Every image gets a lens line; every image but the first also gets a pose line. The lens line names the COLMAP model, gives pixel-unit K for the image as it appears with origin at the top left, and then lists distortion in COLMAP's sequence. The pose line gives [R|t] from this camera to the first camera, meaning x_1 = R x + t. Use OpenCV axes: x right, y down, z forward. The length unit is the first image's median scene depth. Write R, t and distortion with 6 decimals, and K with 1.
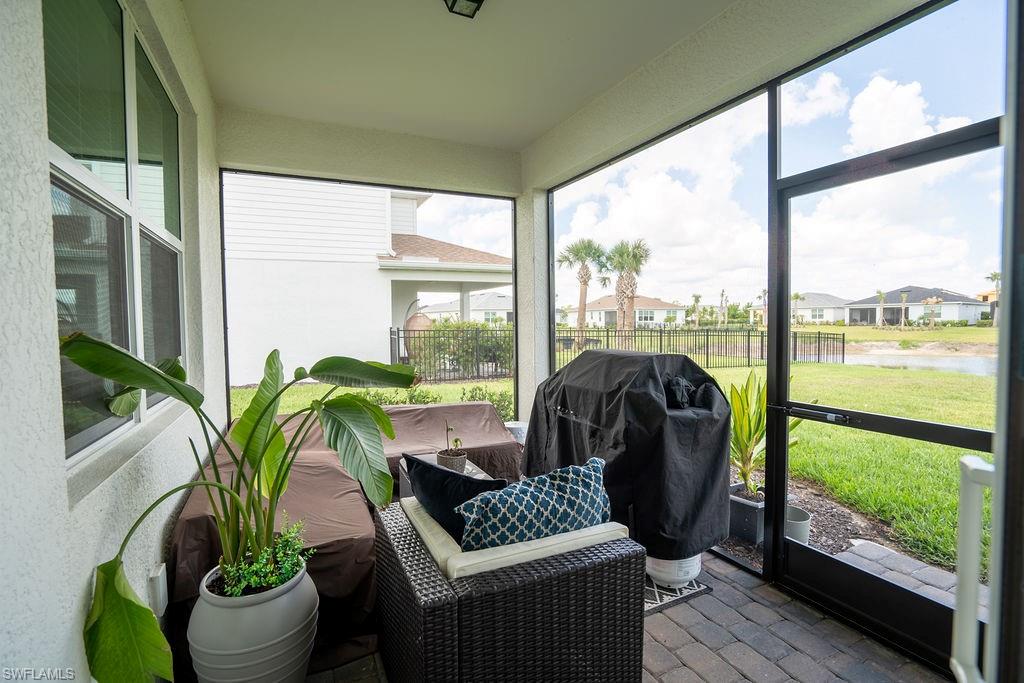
lens RADIAL K [[458.8, 0, 508.0], [0, 458.8, 337.7], [0, 0, 1]] dist [-0.011784, 0.000328]
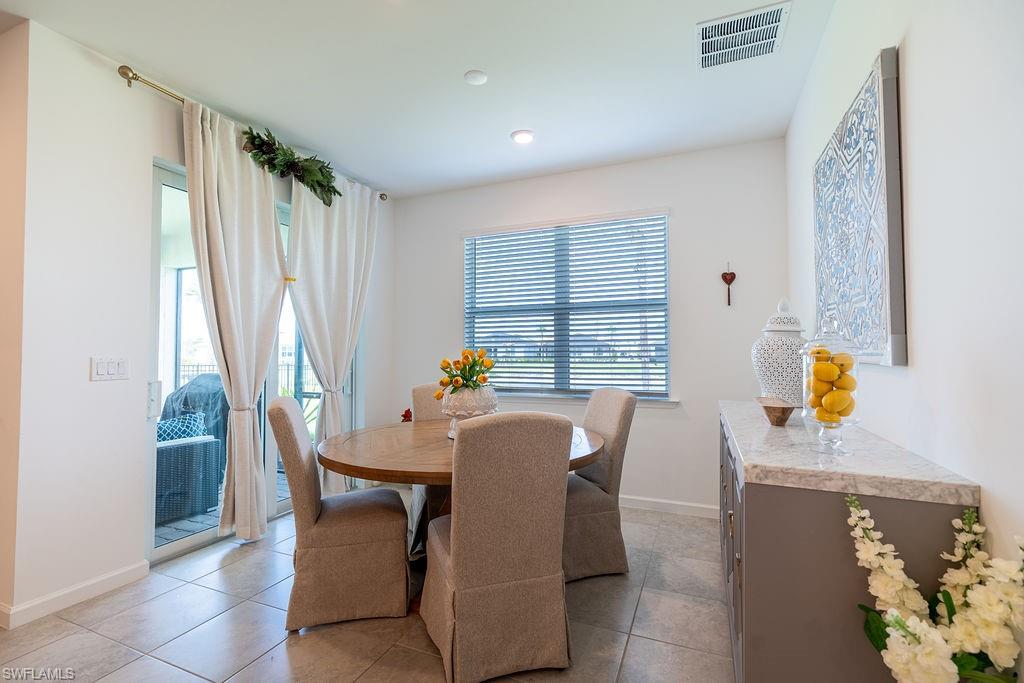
lens RADIAL K [[458.8, 0, 508.0], [0, 458.8, 337.7], [0, 0, 1]] dist [-0.011784, 0.000328]
pose [[0.746643, 0.030520, 0.664524, -0.153134], [0.021959, 0.997272, -0.070474, 0.055221], [-0.664862, 0.067212, 0.743936, -1.387648]]
